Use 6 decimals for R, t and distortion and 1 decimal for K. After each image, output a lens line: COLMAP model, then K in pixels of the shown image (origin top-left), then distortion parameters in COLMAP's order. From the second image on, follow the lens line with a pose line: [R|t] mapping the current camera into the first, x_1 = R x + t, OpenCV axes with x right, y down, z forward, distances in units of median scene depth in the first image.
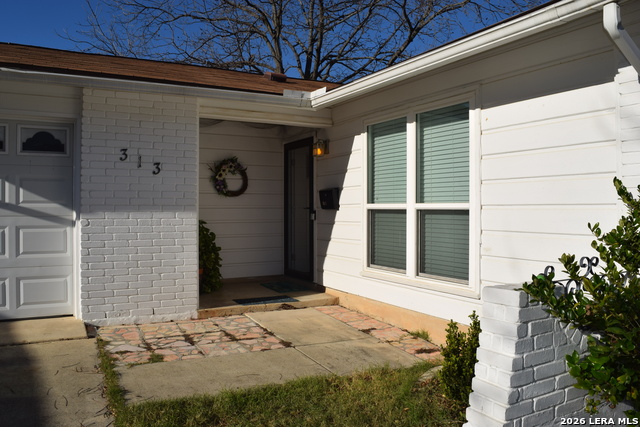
lens RADIAL K [[501.4, 0, 318.9], [0, 501.4, 211.2], [0, 0, 1]] dist [-0.096967, 0.024023]
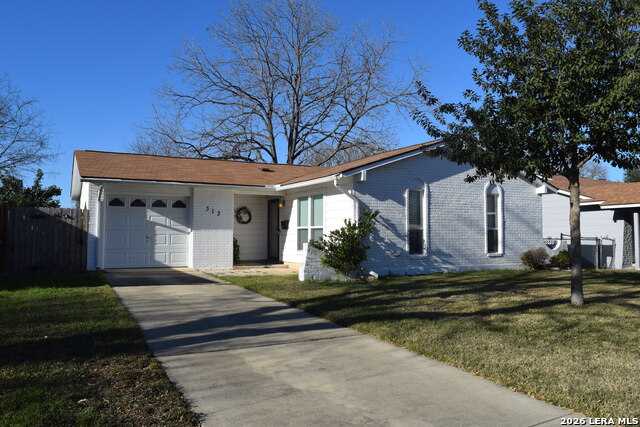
lens RADIAL K [[501.4, 0, 318.9], [0, 501.4, 211.2], [0, 0, 1]] dist [-0.096967, 0.024023]
pose [[0.999997, -0.000595, 0.002385, 0.169799], [0.000728, 0.998425, -0.056106, 0.043194], [-0.002348, 0.056108, 0.998422, -1.361989]]
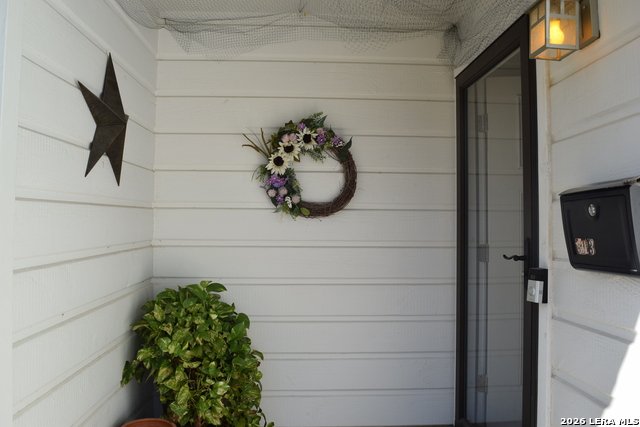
lens RADIAL K [[501.4, 0, 318.9], [0, 501.4, 211.2], [0, 0, 1]] dist [-0.096967, 0.024023]
pose [[0.898042, -0.007565, -0.439845, -0.000364], [-0.008014, 0.999405, -0.033552, -0.022325], [0.439837, 0.033656, 0.897447, 0.708294]]
